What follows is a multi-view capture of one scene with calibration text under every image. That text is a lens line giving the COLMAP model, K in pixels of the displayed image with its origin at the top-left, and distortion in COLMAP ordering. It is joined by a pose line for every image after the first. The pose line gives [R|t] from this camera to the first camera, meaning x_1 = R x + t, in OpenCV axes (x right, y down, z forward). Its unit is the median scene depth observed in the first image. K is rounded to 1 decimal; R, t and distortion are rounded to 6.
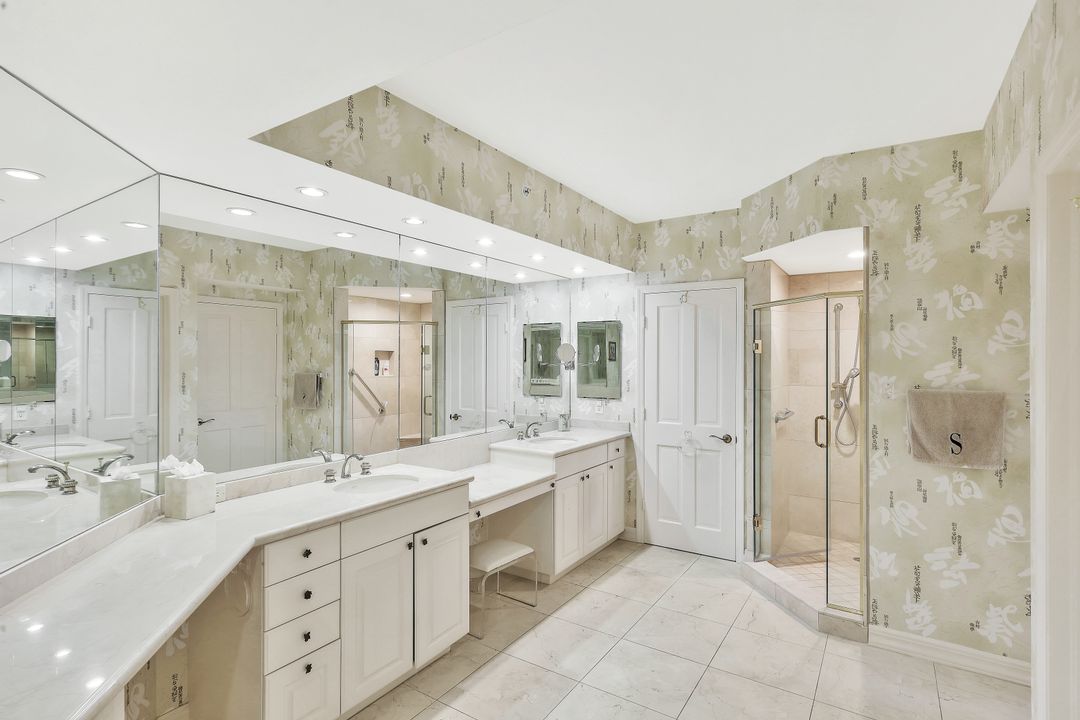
lens RADIAL K [[518.4, 0, 540.0], [0, 518.4, 360.0], [0, 0, 1]] dist [0.019341, 0.000021]
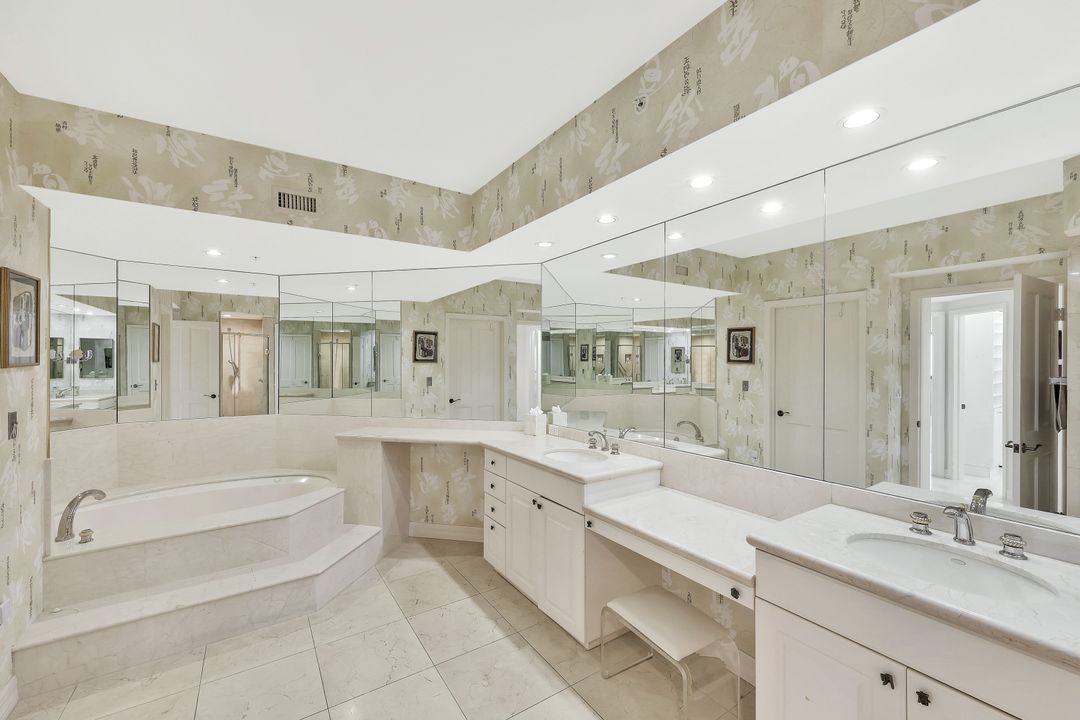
lens RADIAL K [[442.5, 0, 540.0], [0, 442.5, 360.0], [0, 0, 1]] dist [0.000176, 0.000046]
pose [[-0.391802, -0.006762, -0.920025, 0.543814], [-0.004850, 0.999974, -0.005285, 0.016229], [0.920037, 0.002392, -0.391825, 1.074052]]
